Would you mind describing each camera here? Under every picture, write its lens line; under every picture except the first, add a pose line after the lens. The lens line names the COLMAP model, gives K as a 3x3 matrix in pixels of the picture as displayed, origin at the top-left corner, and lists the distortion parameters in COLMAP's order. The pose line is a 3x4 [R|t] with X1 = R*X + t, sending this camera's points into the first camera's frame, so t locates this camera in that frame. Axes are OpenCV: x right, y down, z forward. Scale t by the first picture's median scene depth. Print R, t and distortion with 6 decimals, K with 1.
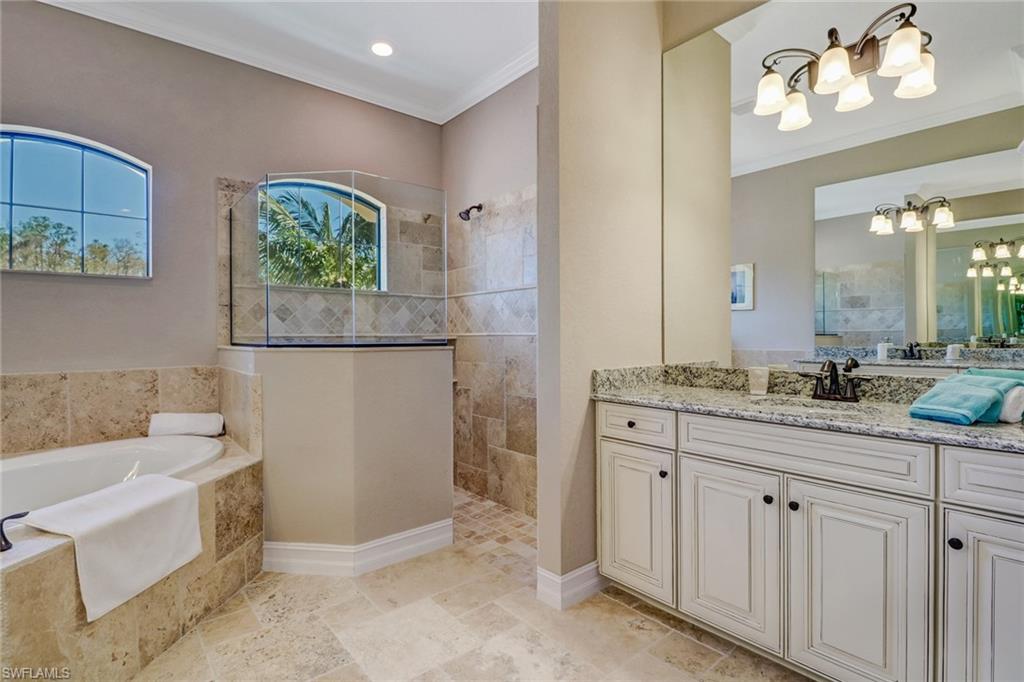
lens RADIAL K [[501.2, 0, 509.7], [0, 501.2, 334.2], [0, 0, 1]] dist [-0.005417, -0.007696]
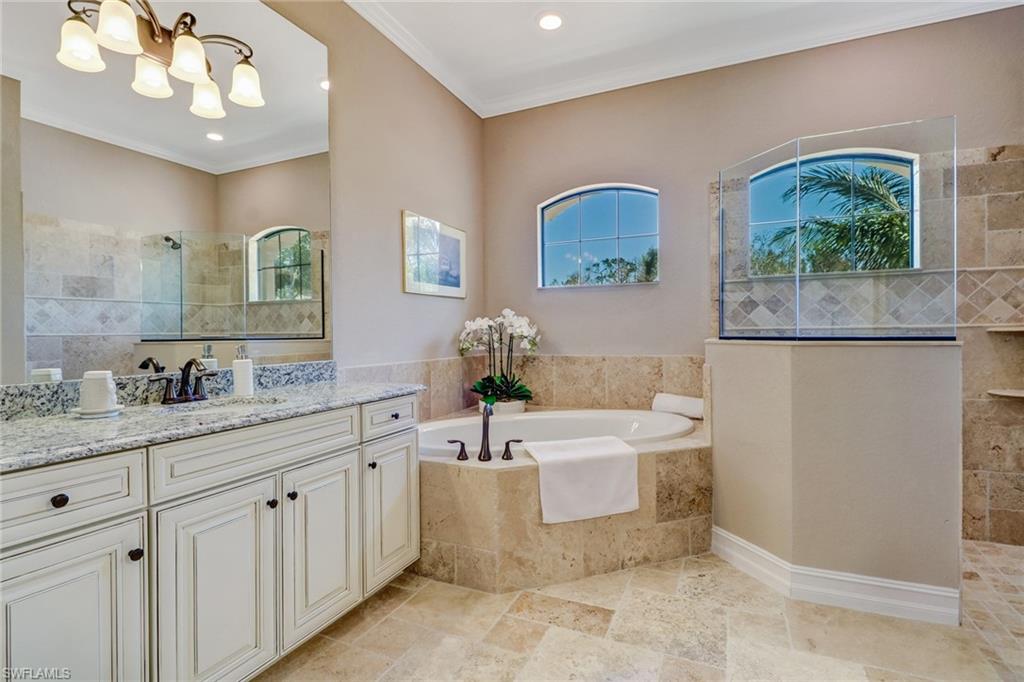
lens RADIAL K [[501.2, 0, 510.8], [0, 501.2, 341.2], [0, 0, 1]] dist [-0.005417, -0.007696]
pose [[0.409157, 0.012675, -0.912376, 0.289322], [0.009089, 0.999797, 0.017965, 0.008172], [0.912419, -0.015643, 0.408959, 0.192411]]
